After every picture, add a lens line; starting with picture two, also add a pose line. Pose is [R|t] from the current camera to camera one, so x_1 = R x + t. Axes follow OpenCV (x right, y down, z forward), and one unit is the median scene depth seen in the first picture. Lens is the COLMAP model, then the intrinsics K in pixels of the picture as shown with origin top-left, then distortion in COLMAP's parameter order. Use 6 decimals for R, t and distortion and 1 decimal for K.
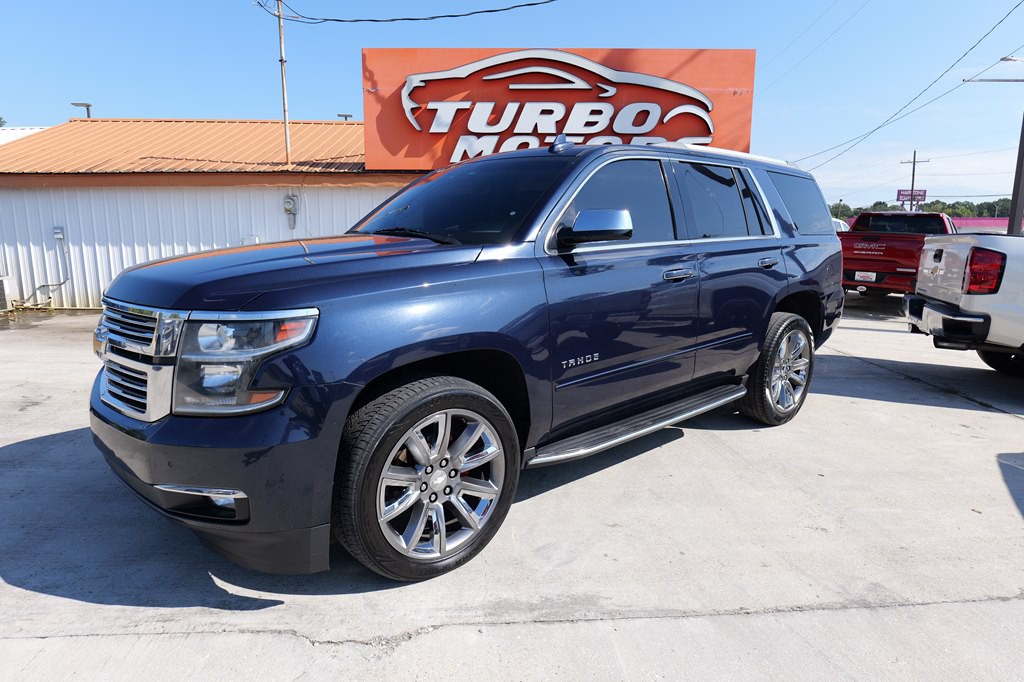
lens RADIAL K [[598.1, 0, 512.4], [0, 598.1, 340.0], [0, 0, 1]] dist [-0.022685, 0.010287]
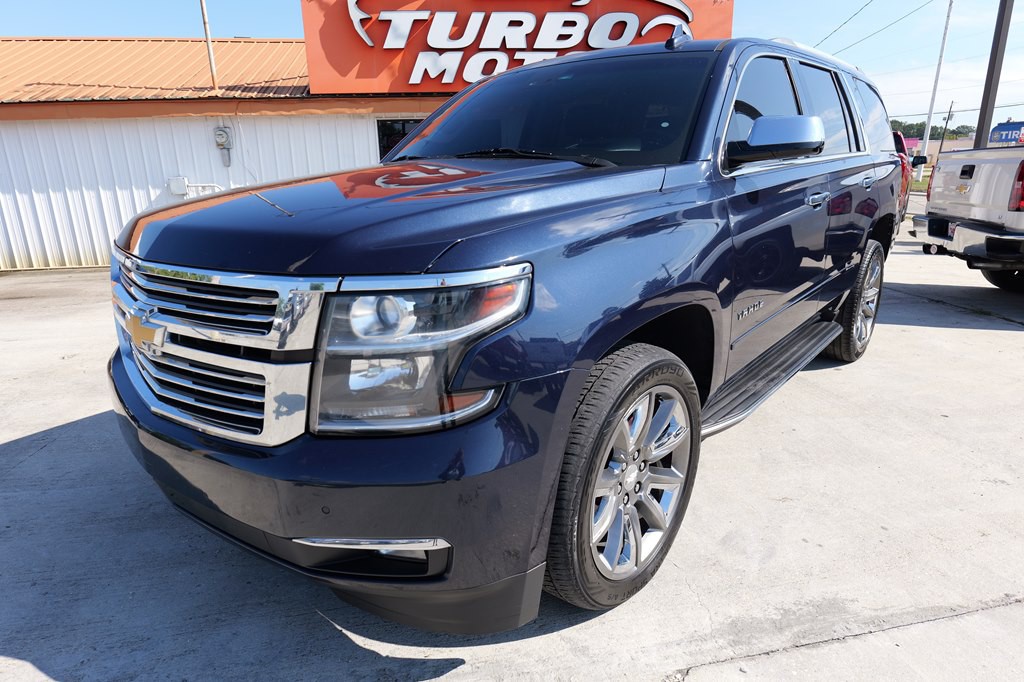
lens RADIAL K [[598.1, 0, 508.2], [0, 598.1, 344.7], [0, 0, 1]] dist [-0.022685, 0.010287]
pose [[0.990411, -0.066265, 0.121227, -0.094039], [0.052134, 0.991853, 0.116230, -0.008980], [-0.127941, -0.108796, 0.985796, 0.070886]]
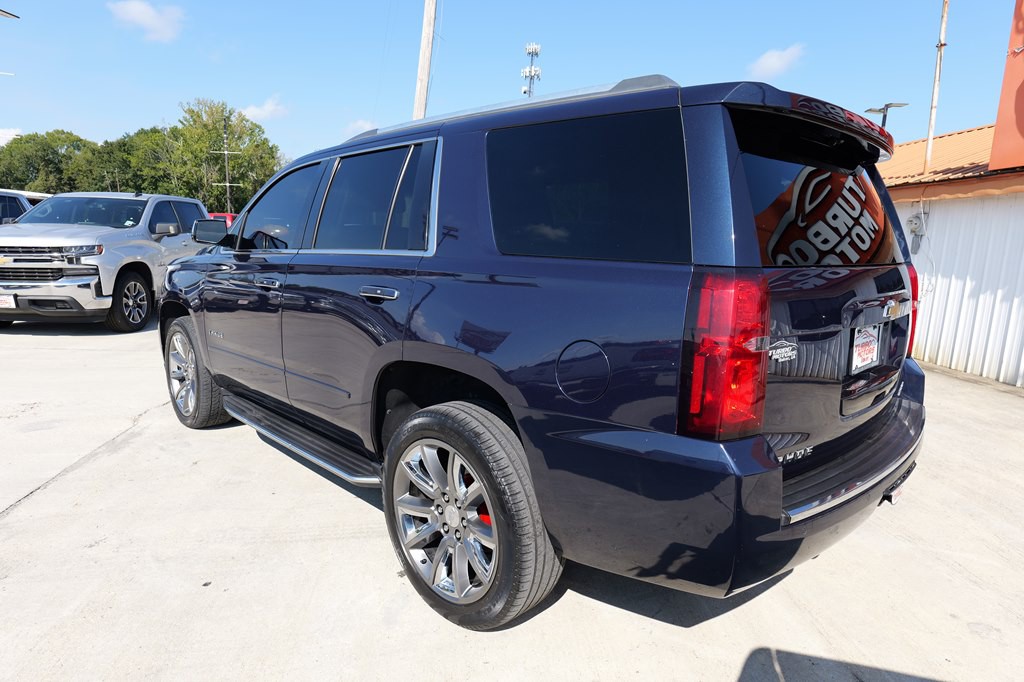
lens RADIAL K [[598.1, 0, 511.9], [0, 598.1, 342.2], [0, 0, 1]] dist [-0.022685, 0.010287]
pose [[0.070485, 0.164384, -0.983875, 0.436658], [-0.208522, 0.966965, 0.146621, -0.083117], [0.975474, 0.194825, 0.102434, 0.450409]]
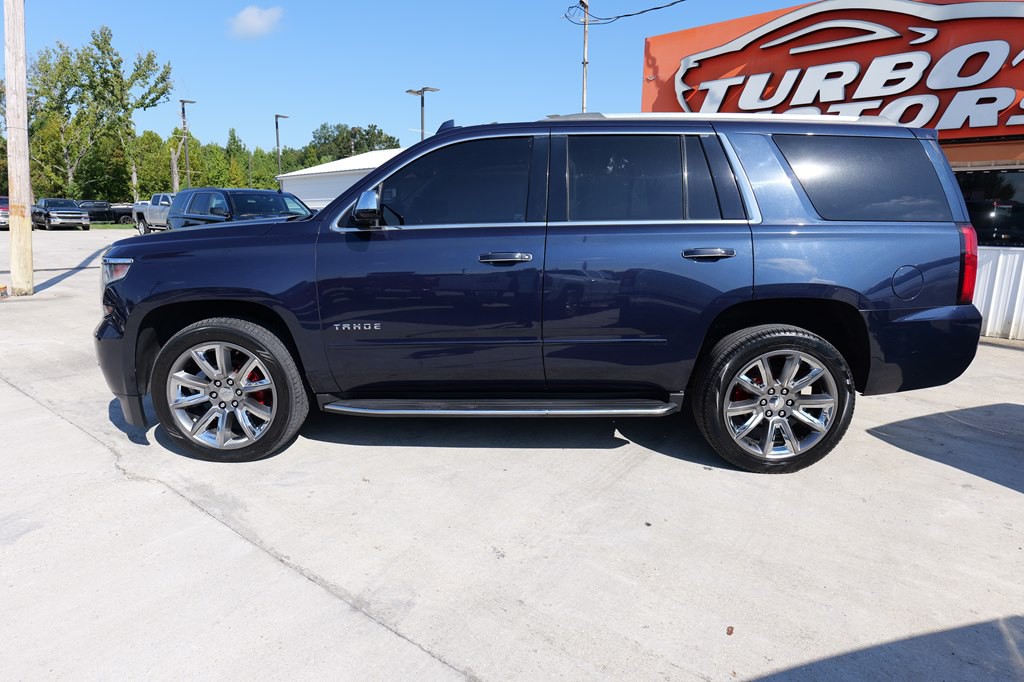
lens RADIAL K [[598.1, 0, 511.4], [0, 598.1, 339.4], [0, 0, 1]] dist [-0.022685, 0.010287]
pose [[0.741398, 0.137764, -0.656772, 0.319763], [-0.127997, 0.989764, 0.063123, -0.014980], [0.658745, 0.037266, 0.751443, 0.103426]]
